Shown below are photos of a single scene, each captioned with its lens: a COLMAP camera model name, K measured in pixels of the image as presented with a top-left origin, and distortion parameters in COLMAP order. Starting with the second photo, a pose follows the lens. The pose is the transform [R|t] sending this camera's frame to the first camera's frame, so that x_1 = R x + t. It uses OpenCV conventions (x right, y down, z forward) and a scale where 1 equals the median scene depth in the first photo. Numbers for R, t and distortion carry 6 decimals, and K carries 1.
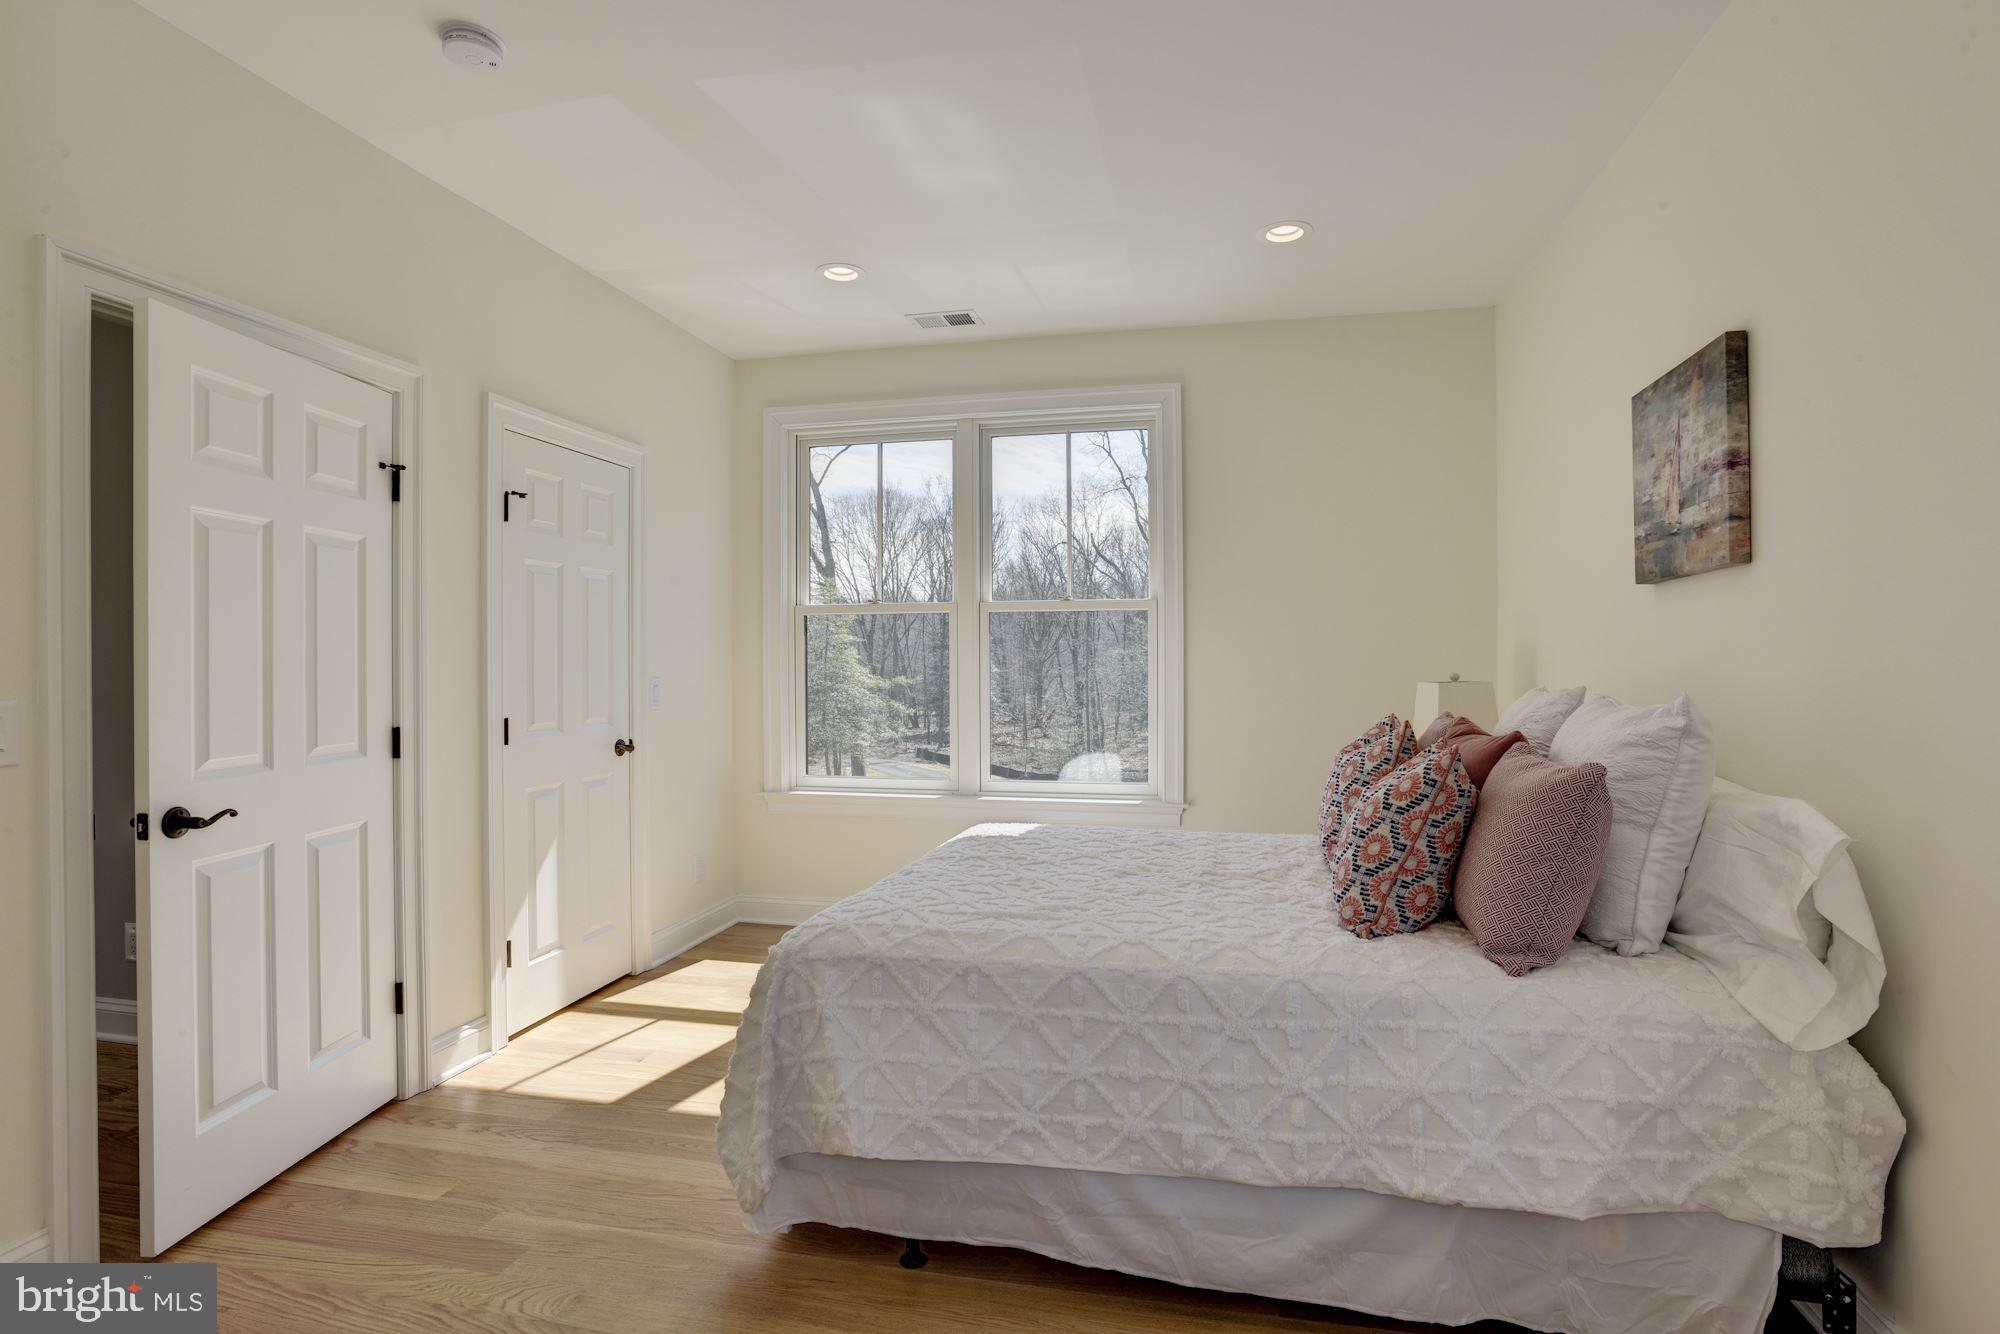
lens RADIAL K [[942.1, 0, 980.5], [0, 942.1, 676.6], [0, 0, 1]] dist [-0.026272, 0.000687]
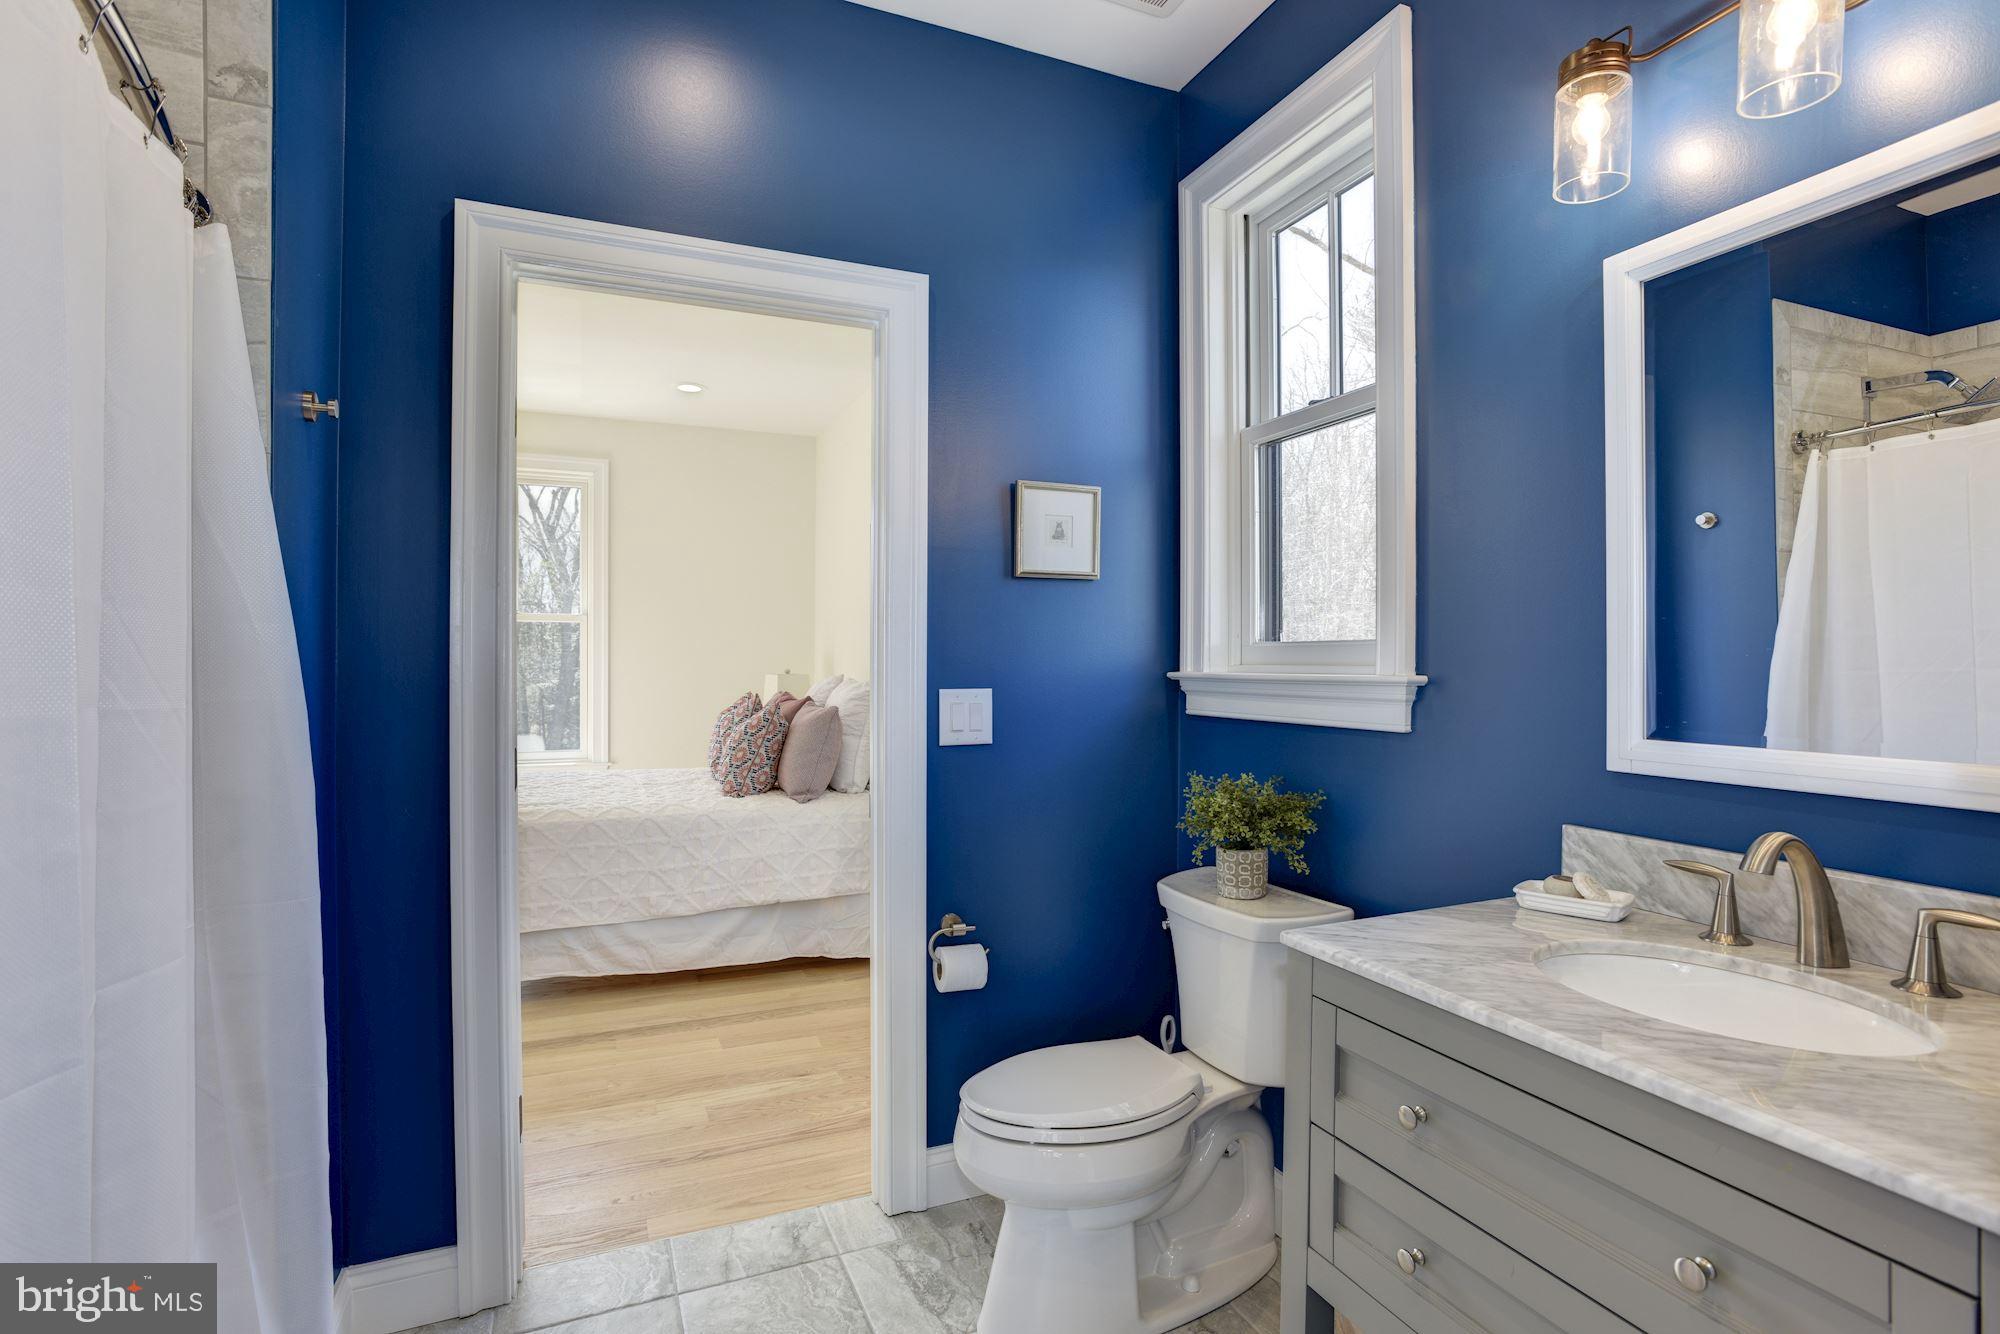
lens RADIAL K [[942.1, 0, 988.7], [0, 942.1, 674.4], [0, 0, 1]] dist [-0.026272, 0.000687]
pose [[0.790394, -0.001393, 0.612598, -0.396470], [0.000794, 0.999999, 0.001248, 0.011059], [-0.612599, -0.000500, 0.790394, -0.928007]]
